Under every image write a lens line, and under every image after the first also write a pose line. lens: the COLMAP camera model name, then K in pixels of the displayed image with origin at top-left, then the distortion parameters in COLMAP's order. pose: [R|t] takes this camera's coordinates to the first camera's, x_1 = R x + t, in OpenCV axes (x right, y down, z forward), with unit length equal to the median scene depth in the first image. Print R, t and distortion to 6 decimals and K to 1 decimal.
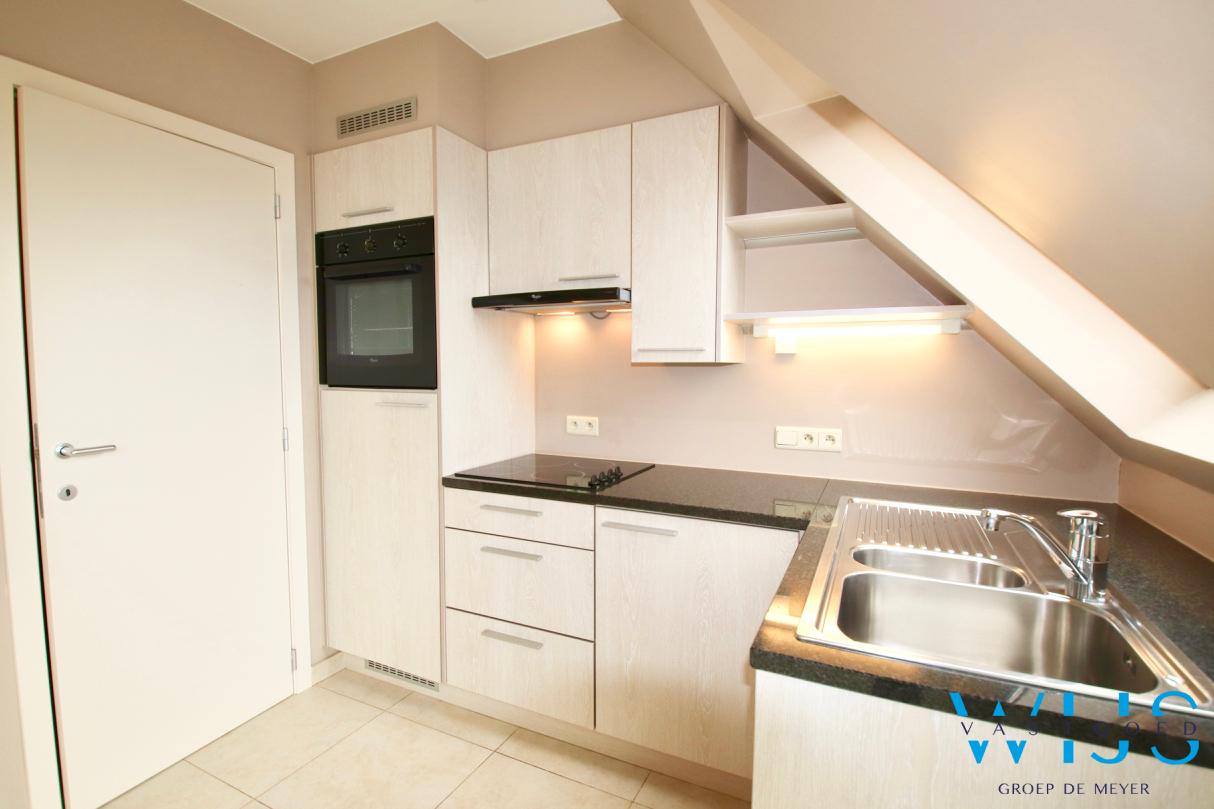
lens RADIAL K [[570.3, 0, 607.0], [0, 570.3, 404.5], [0, 0, 1]] dist [0.035732, -0.043897]
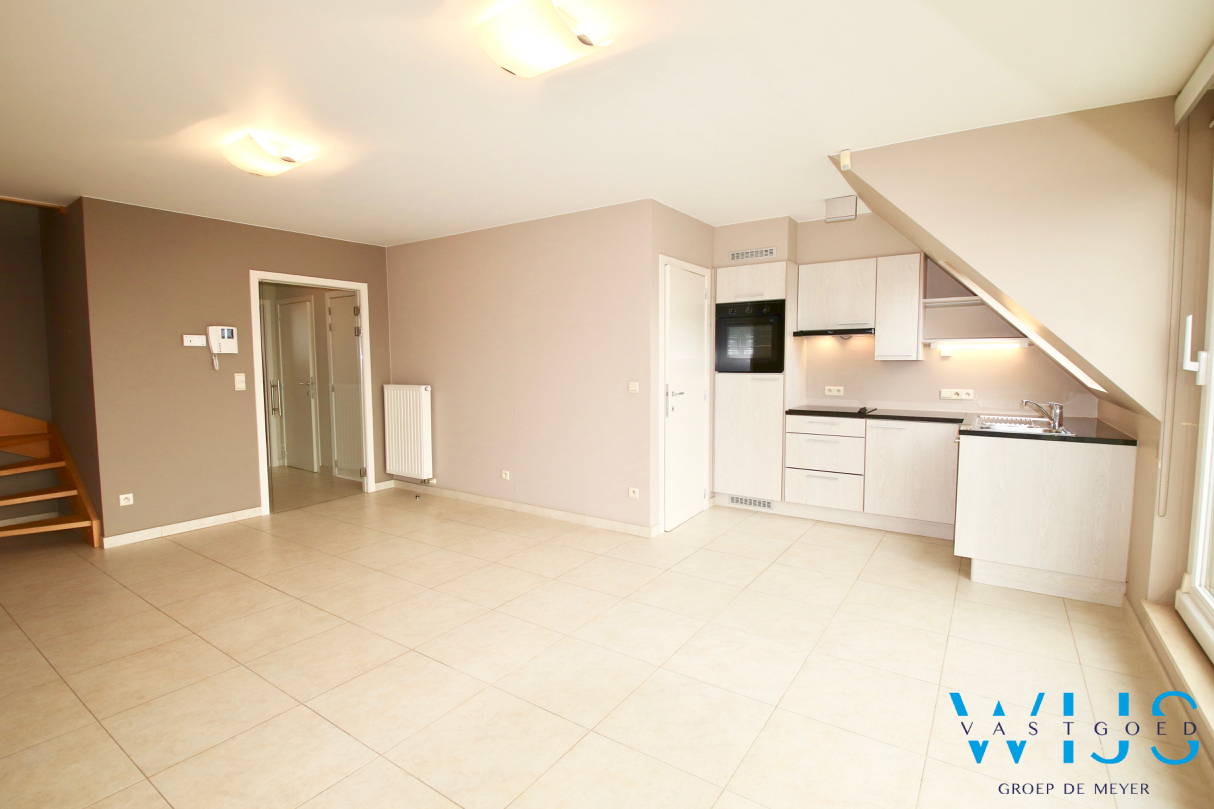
lens RADIAL K [[570.3, 0, 607.0], [0, 570.3, 404.5], [0, 0, 1]] dist [0.035732, -0.043897]
pose [[0.990100, 0.004801, -0.140284, -0.672184], [-0.003778, 0.999964, 0.007556, 0.086713], [0.140315, -0.006951, 0.990083, -1.382376]]
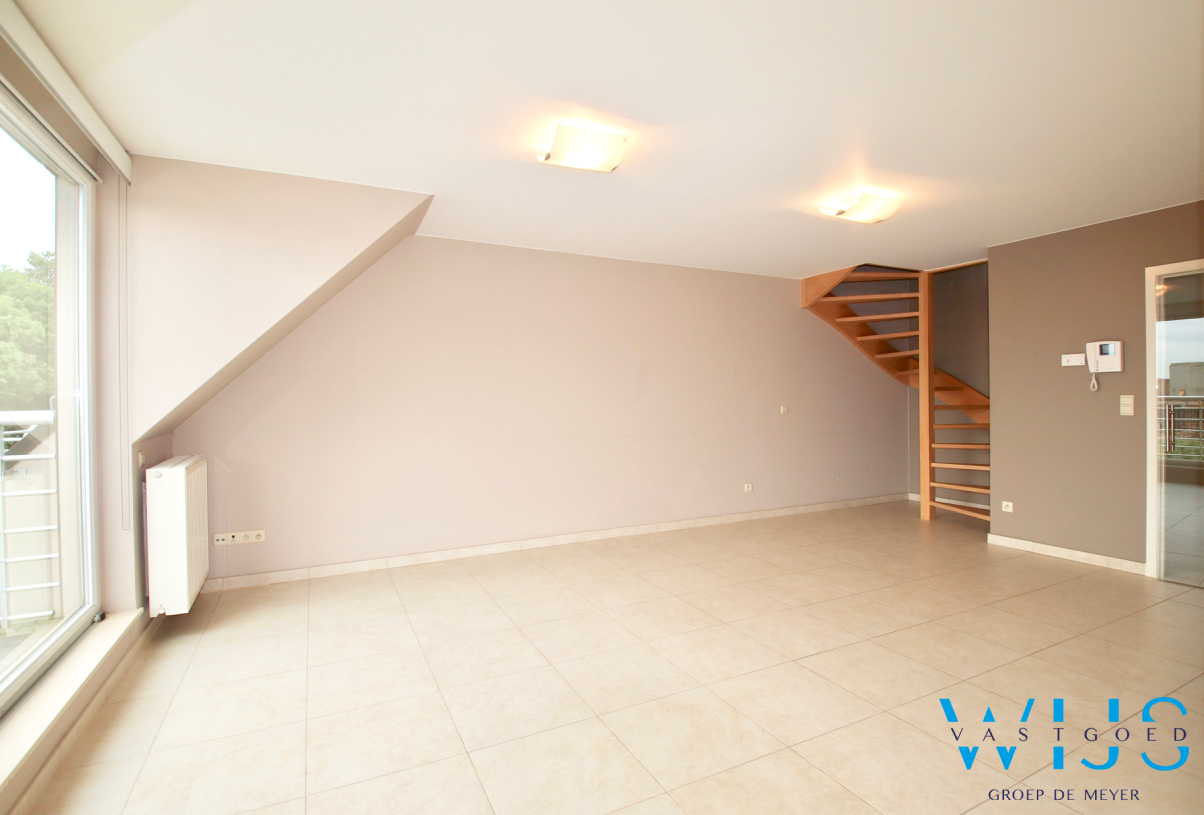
lens RADIAL K [[597.4, 0, 598.5], [0, 597.4, 401.0], [0, 0, 1]] dist [-0.000731, -0.000276]
pose [[-0.609852, 0.013826, -0.792395, 0.210128], [-0.042177, 0.997865, 0.049872, -0.020792], [0.791392, 0.063835, -0.607967, 0.517931]]
